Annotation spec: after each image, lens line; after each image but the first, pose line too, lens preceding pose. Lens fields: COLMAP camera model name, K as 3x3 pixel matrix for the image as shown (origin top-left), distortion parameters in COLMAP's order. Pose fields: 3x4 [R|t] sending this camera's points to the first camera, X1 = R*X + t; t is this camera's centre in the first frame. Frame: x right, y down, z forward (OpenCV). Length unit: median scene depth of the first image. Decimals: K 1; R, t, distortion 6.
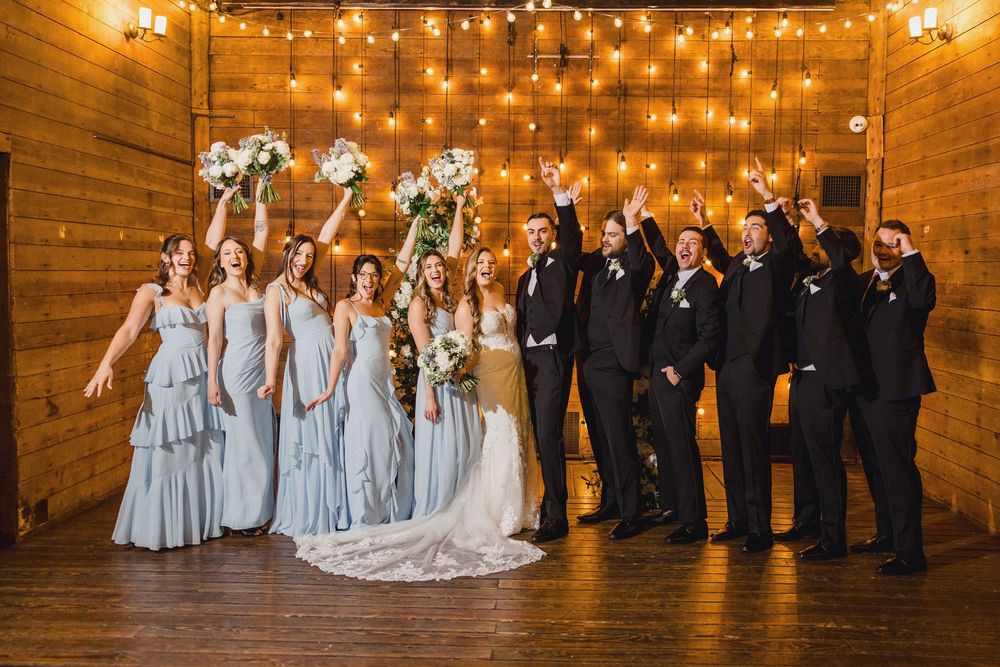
lens RADIAL K [[865.9, 0, 532.5], [0, 865.9, 325.0], [0, 0, 1]] dist [-0.008748, 0.006730]
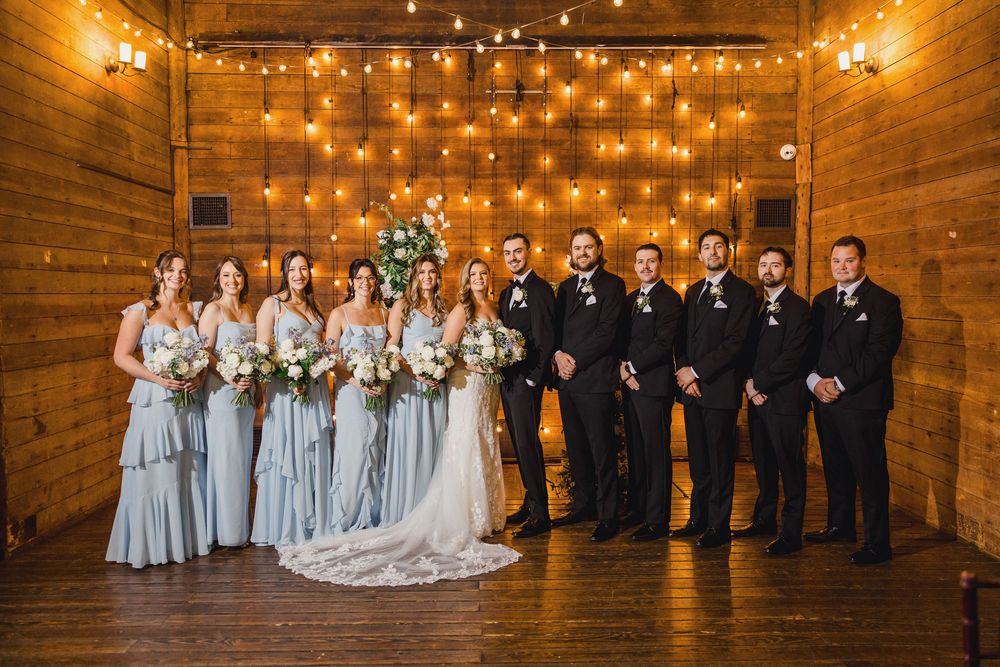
lens RADIAL K [[764.7, 0, 506.5], [0, 764.7, 336.6], [0, 0, 1]] dist [0.003433, 0.001178]
pose [[0.998957, -0.015928, 0.042784, -0.026236], [0.016163, 0.999856, -0.005168, 0.001619], [-0.042696, 0.005854, 0.999071, 0.044276]]
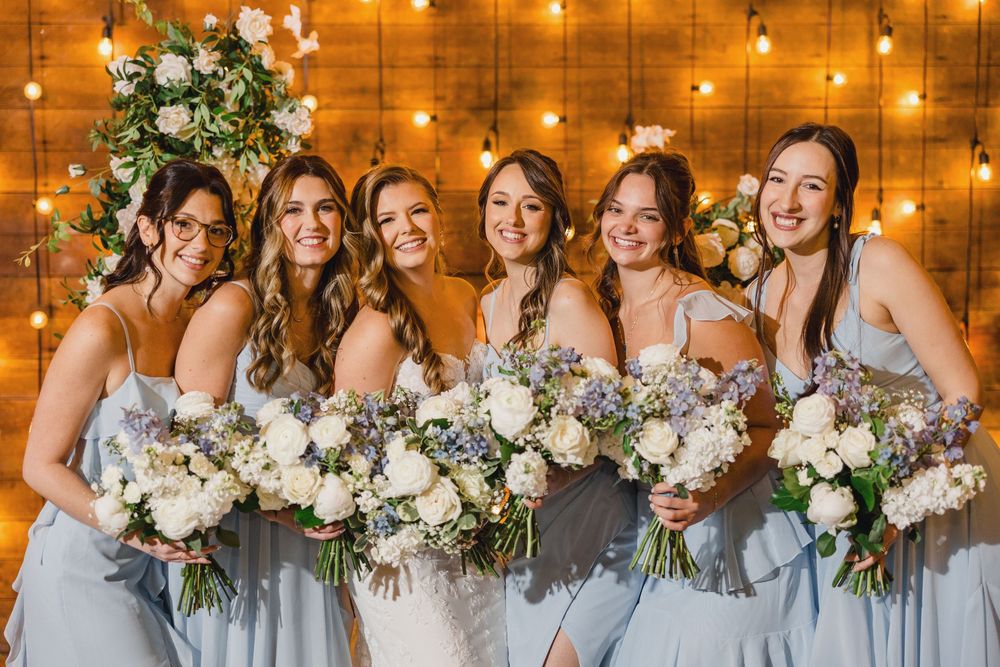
lens RADIAL K [[1326.6, 0, 488.1], [0, 1326.6, 333.1], [0, 0, 1]] dist [0.005038, 0.007476]
pose [[0.997488, -0.026062, 0.065872, -0.020854], [0.024703, 0.999467, 0.021363, -0.019578], [-0.066394, -0.019683, 0.997599, 0.337466]]
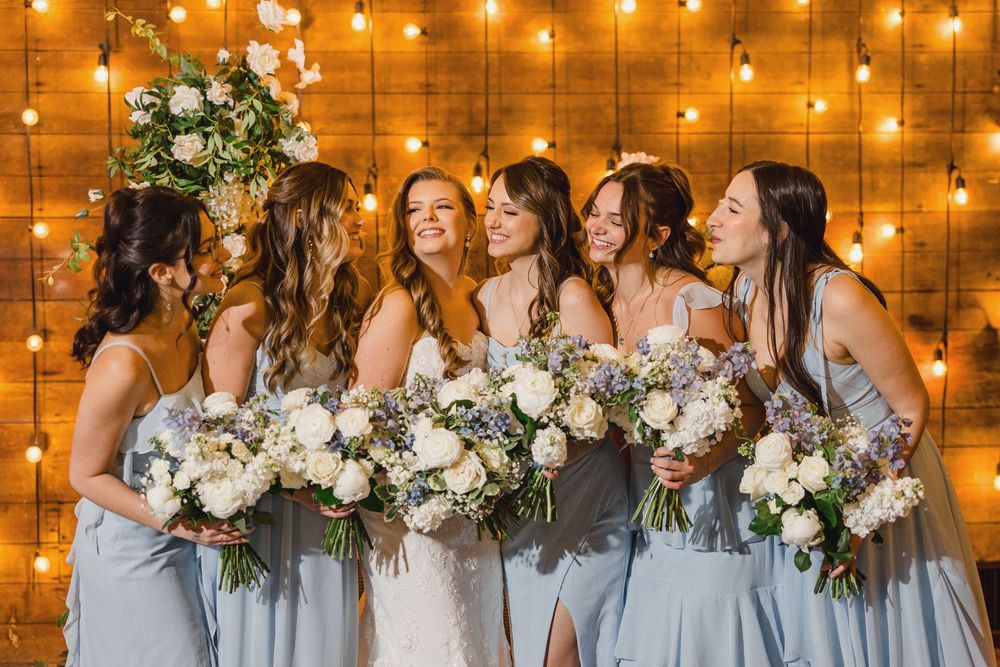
lens RADIAL K [[1464.2, 0, 515.6], [0, 1464.2, 352.3], [0, 0, 1]] dist [0.011940, -0.026676]
pose [[0.994721, -0.029454, 0.098298, -0.032485], [0.028920, 0.999558, 0.006854, -0.010903], [-0.098456, -0.003975, 0.995133, 0.253855]]
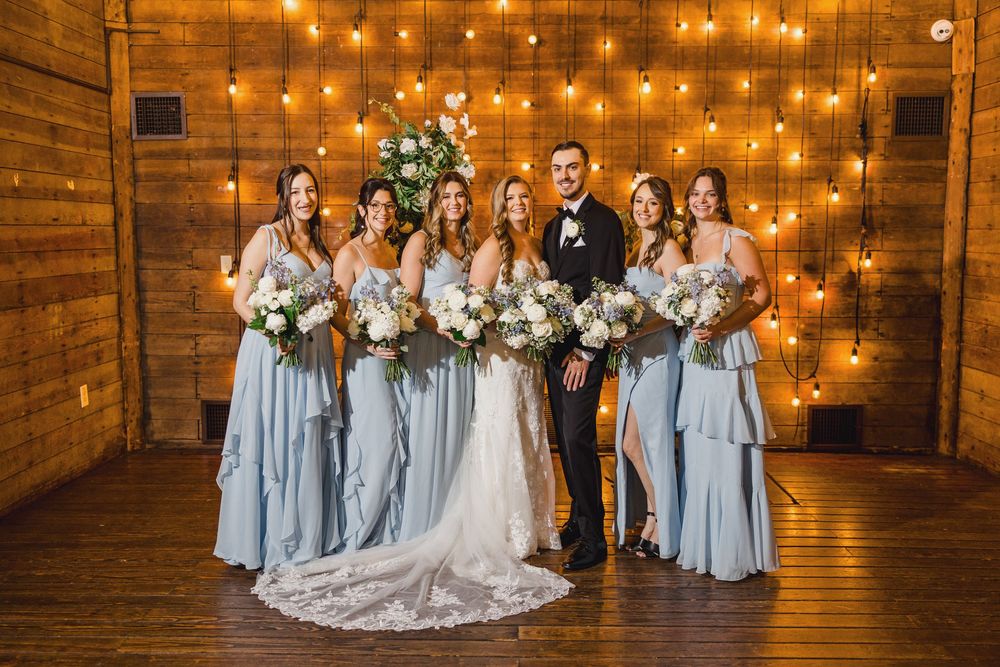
lens RADIAL K [[936.1, 0, 501.3], [0, 936.1, 325.9], [0, 0, 1]] dist [0.009304, -0.001411]
pose [[0.999926, -0.012179, -0.000296, -0.032119], [0.012181, 0.999053, 0.041776, -0.001540], [-0.000213, -0.041777, 0.999127, 0.123909]]
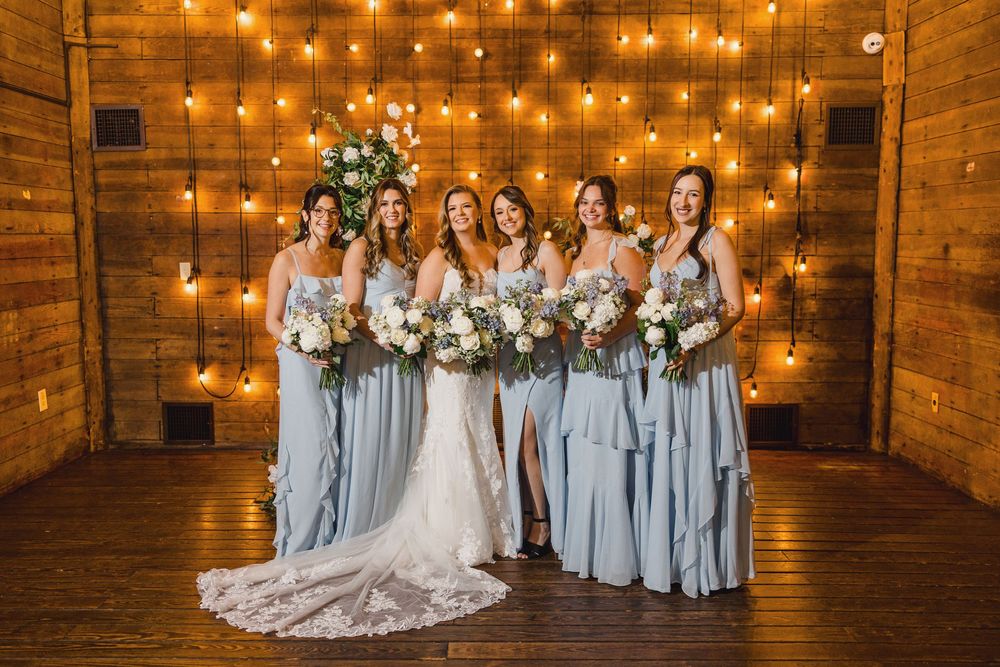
lens RADIAL K [[845.5, 0, 478.9], [0, 845.5, 325.0], [0, 0, 1]] dist [0.007103, 0.005060]
pose [[0.999834, -0.016727, 0.007225, -0.010383], [0.016392, 0.998888, 0.044194, -0.005188], [-0.007957, -0.044068, 0.998997, 0.180493]]
